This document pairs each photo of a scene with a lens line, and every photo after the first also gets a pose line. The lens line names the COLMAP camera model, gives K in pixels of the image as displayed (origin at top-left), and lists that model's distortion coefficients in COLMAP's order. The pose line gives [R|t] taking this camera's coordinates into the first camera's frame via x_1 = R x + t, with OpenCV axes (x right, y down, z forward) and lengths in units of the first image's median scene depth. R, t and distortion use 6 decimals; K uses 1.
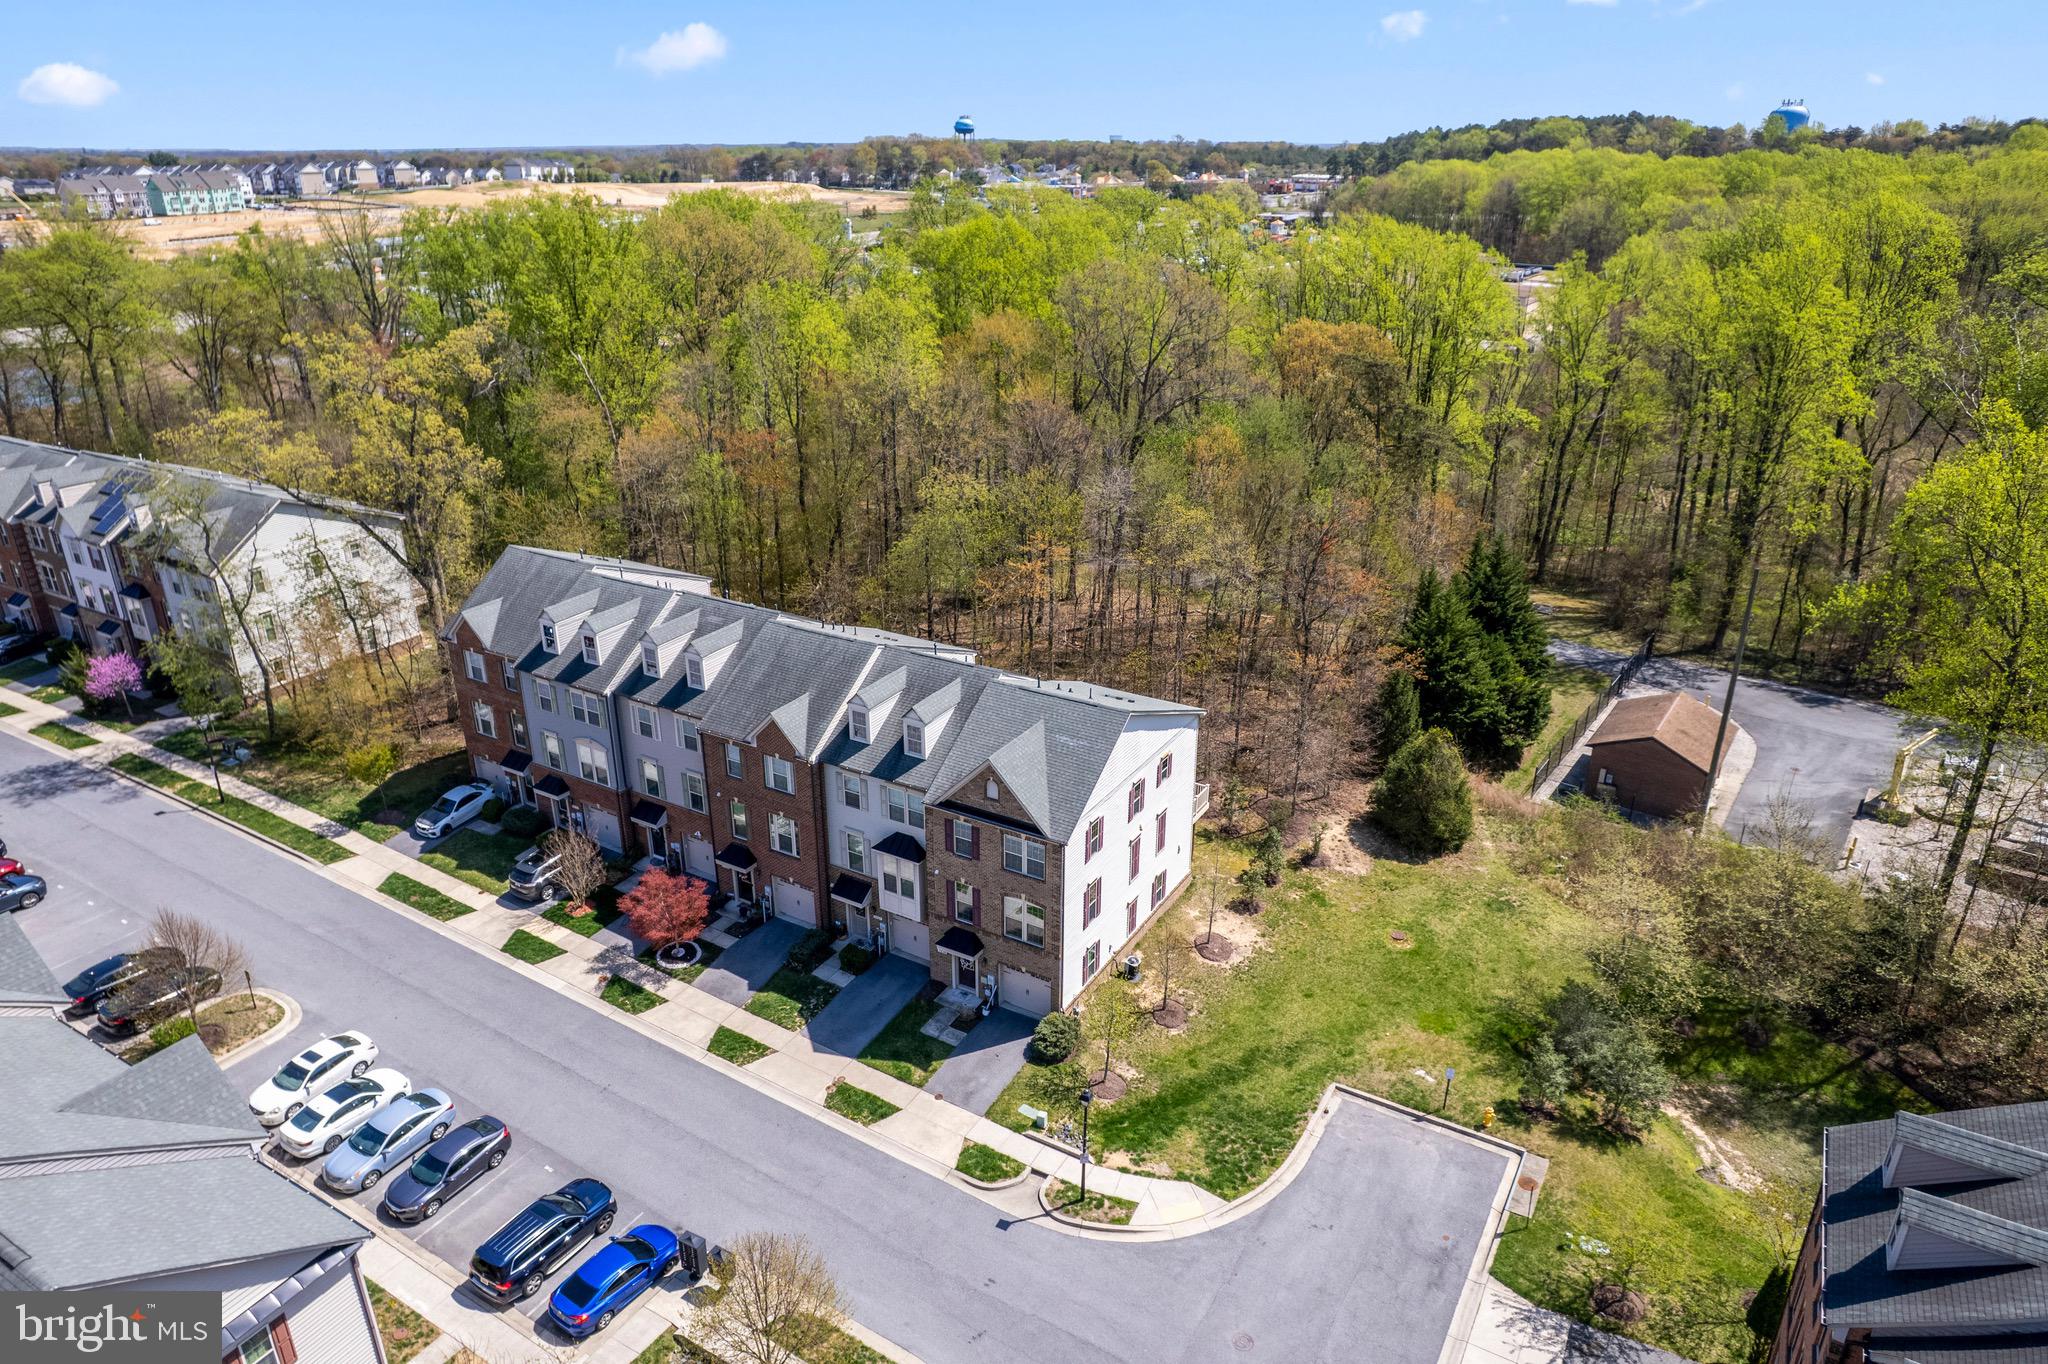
lens RADIAL K [[1298.9, 0, 1020.0], [0, 1298.9, 658.6], [0, 0, 1]] dist [-0.047438, 0.018188]
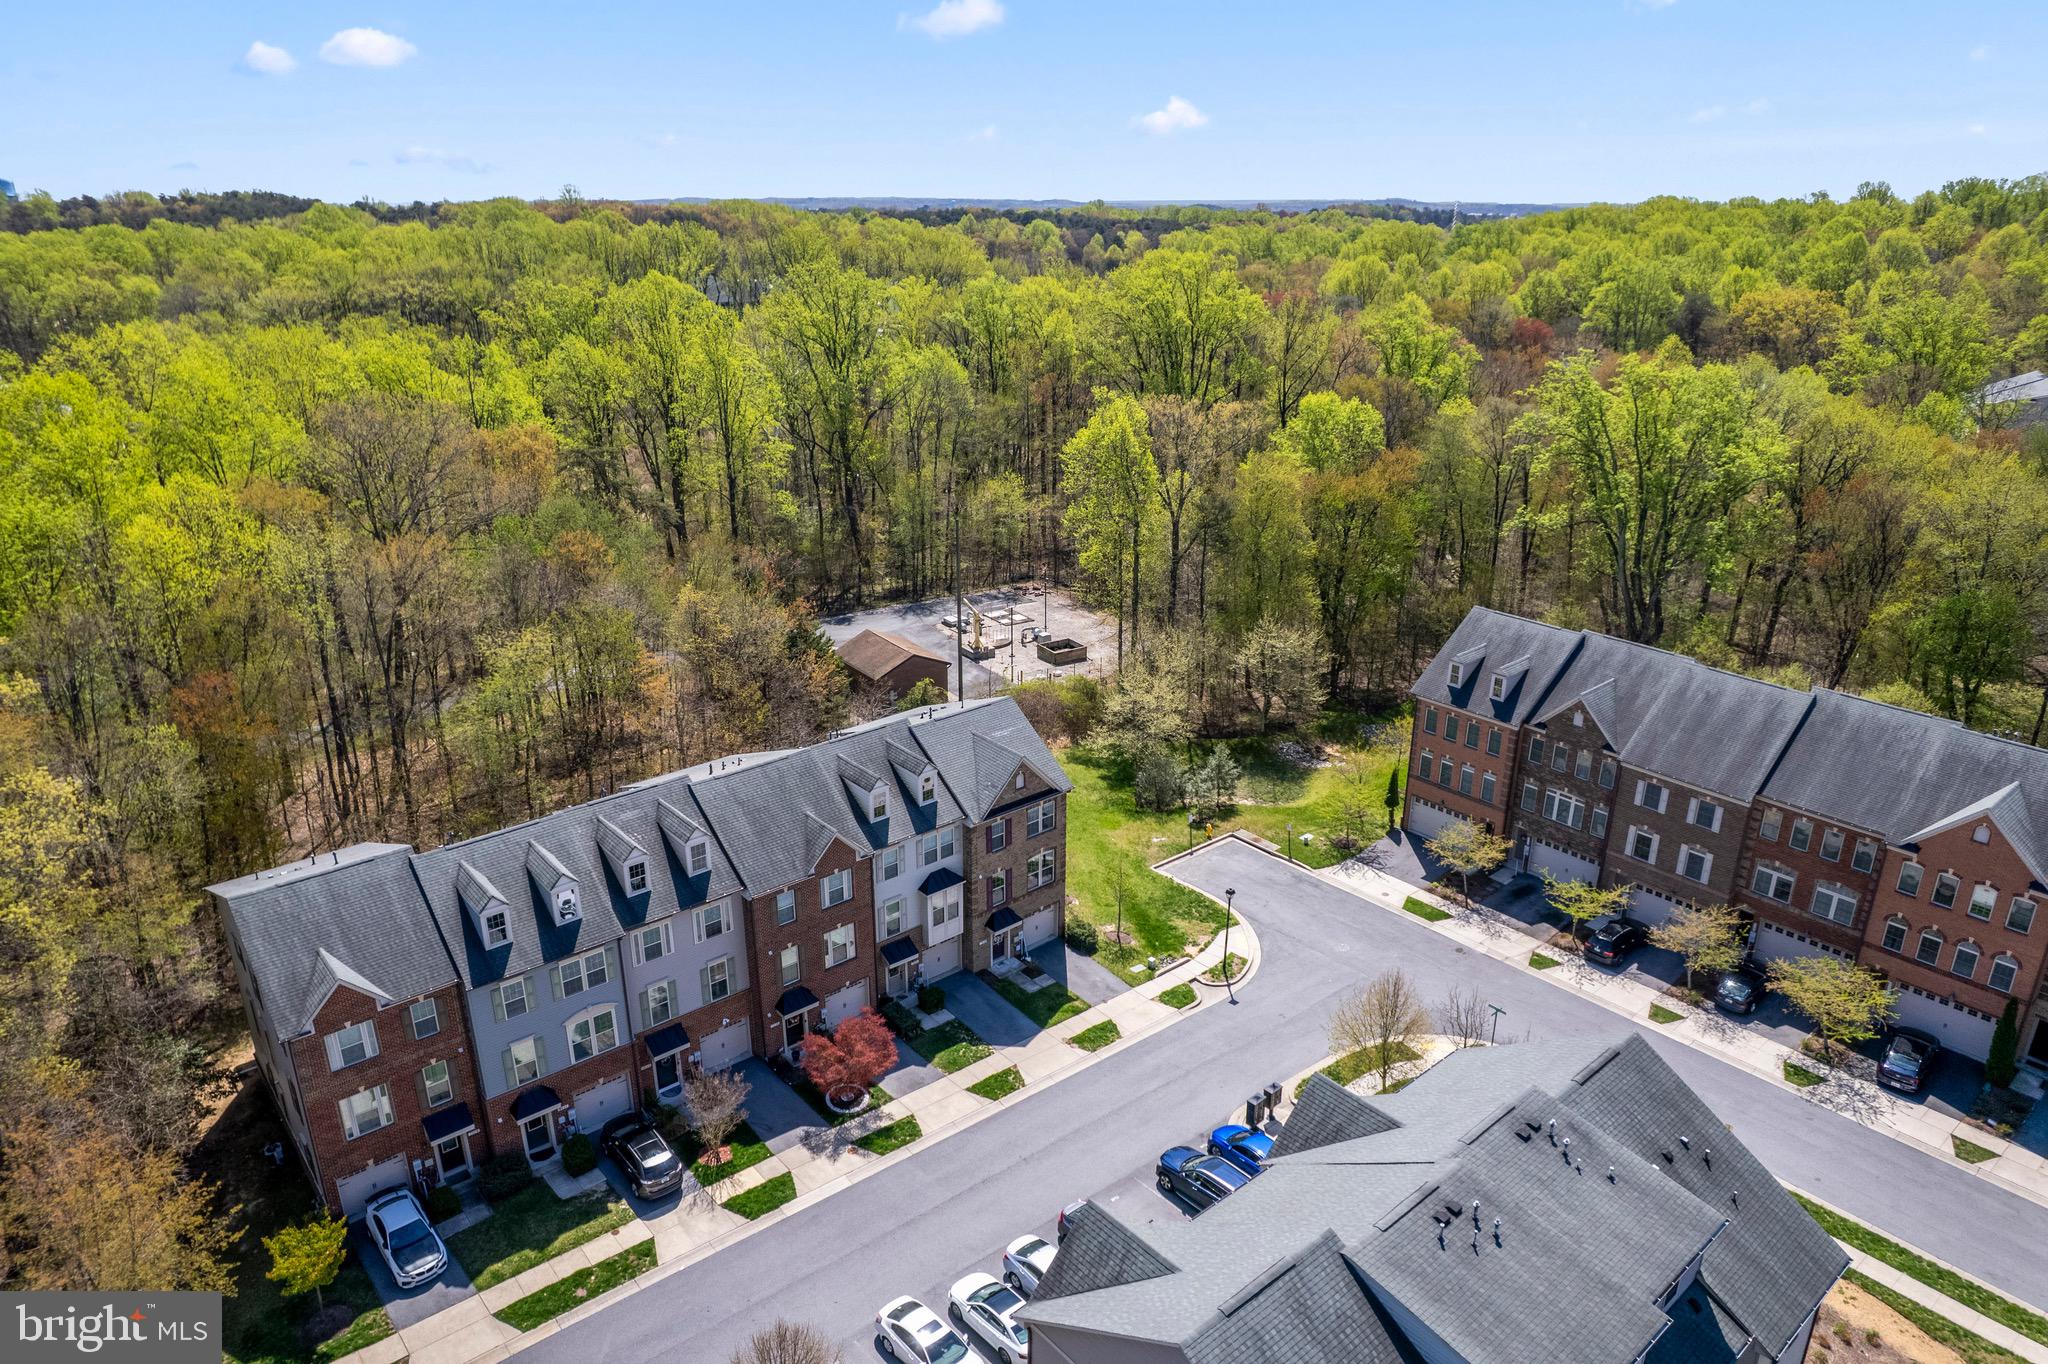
lens RADIAL K [[1310.6, 0, 1018.0], [0, 1310.6, 590.8], [0, 0, 1]] dist [-0.042914, 0.000117]
pose [[0.349225, -0.275123, 0.895740, -1.046101], [0.356413, 0.923077, 0.144564, -0.241842], [-0.866610, 0.268768, 0.420419, 0.363793]]
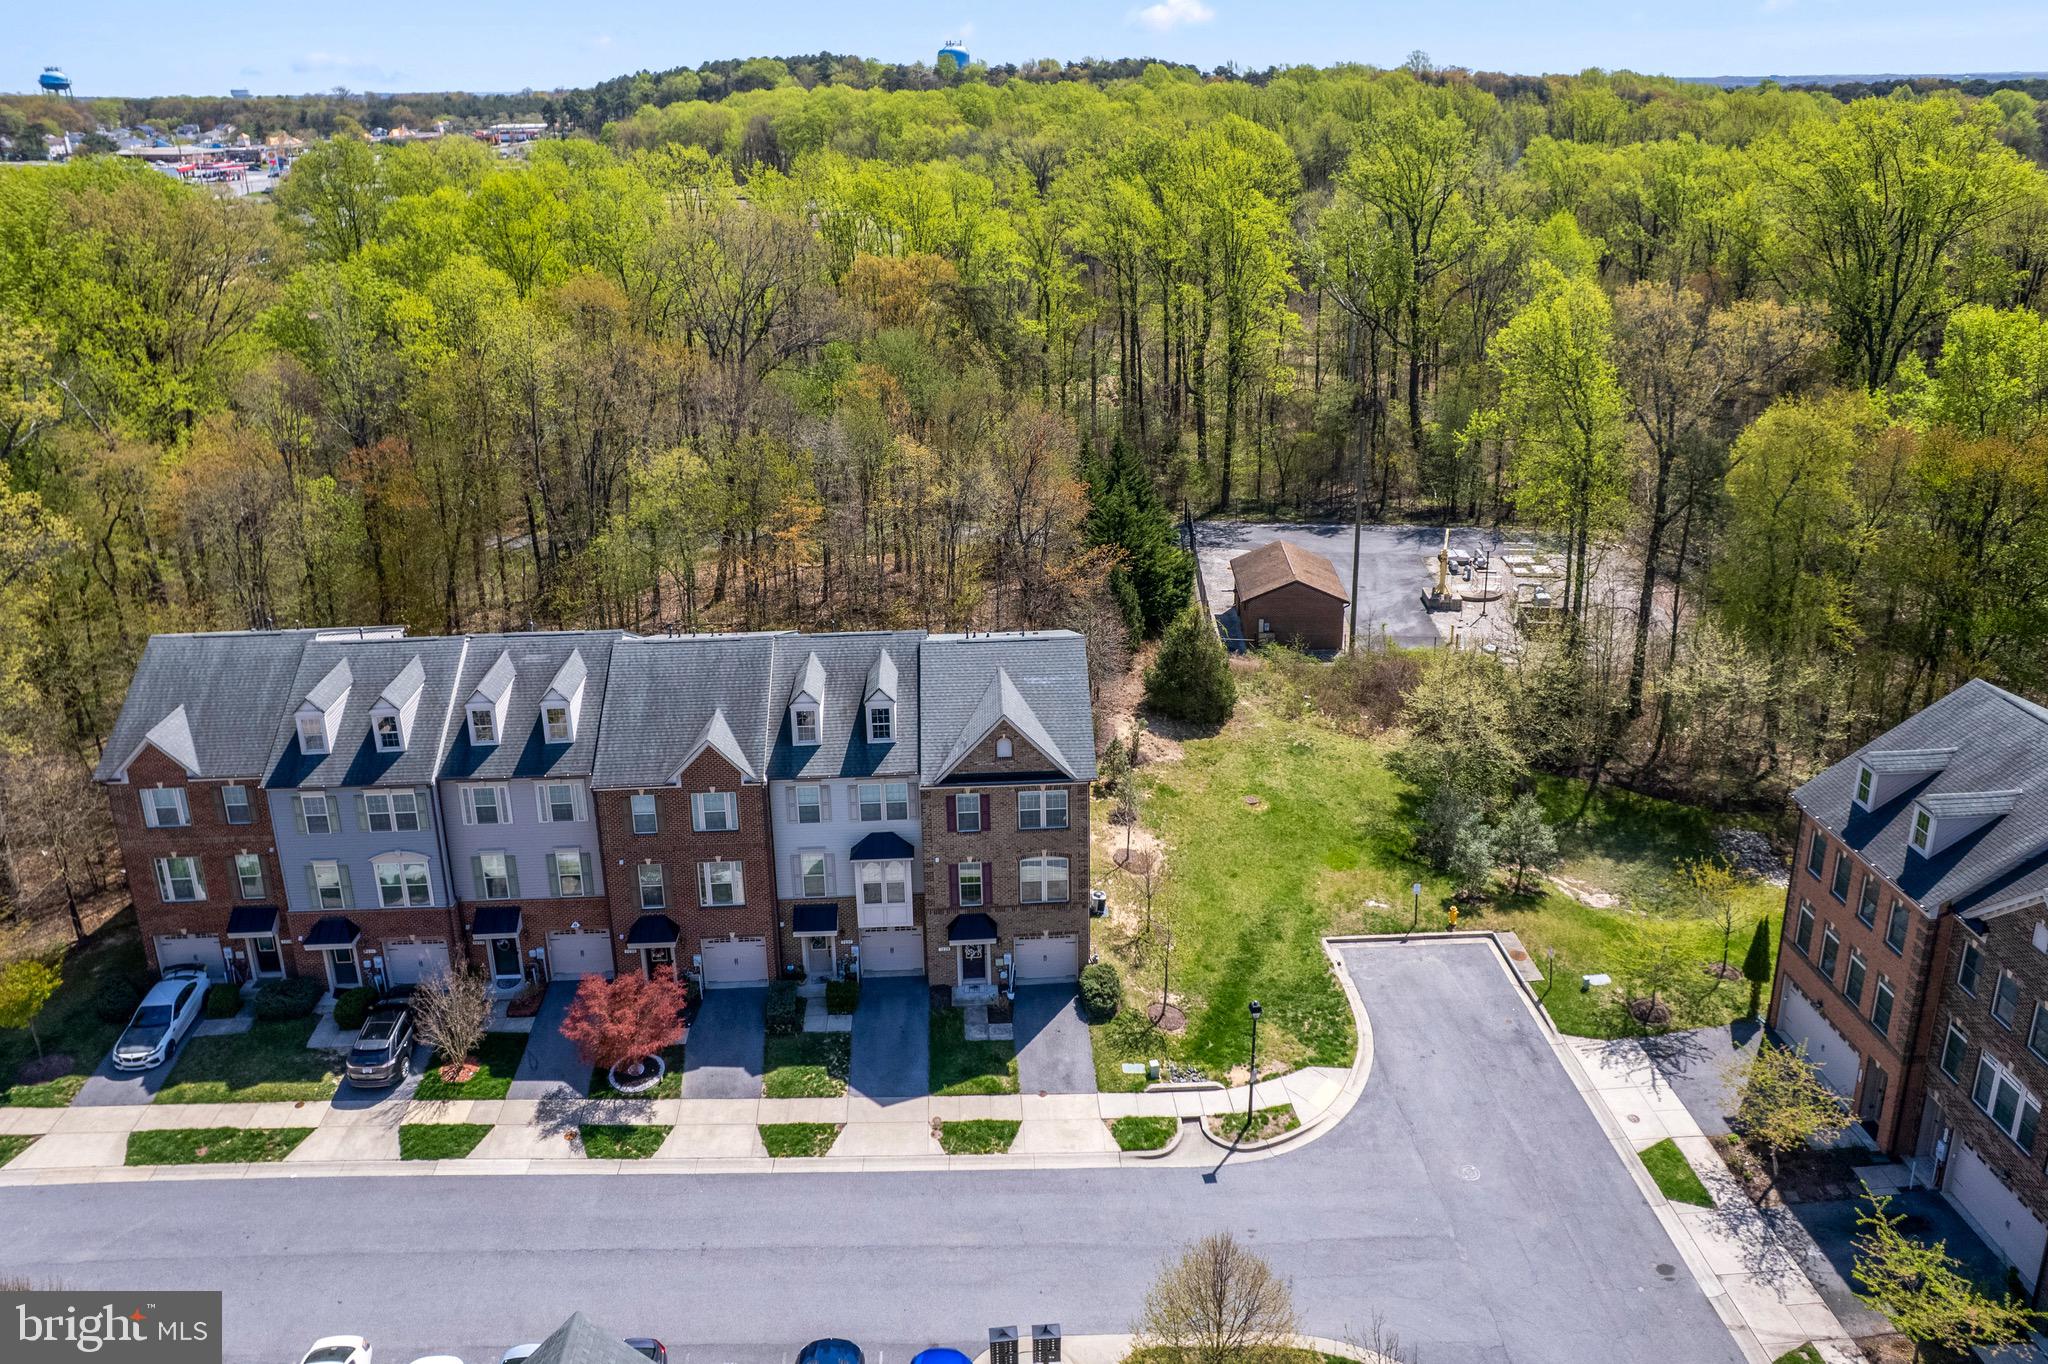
lens RADIAL K [[1390.6, 0, 1015.5], [0, 1390.6, 357.9], [0, 0, 1]] dist [-0.031092, 0.005667]
pose [[0.836265, -0.121966, 0.534589, -0.485208], [0.219228, 0.968004, -0.122094, -0.048054], [-0.502593, 0.219300, 0.836246, 0.062769]]
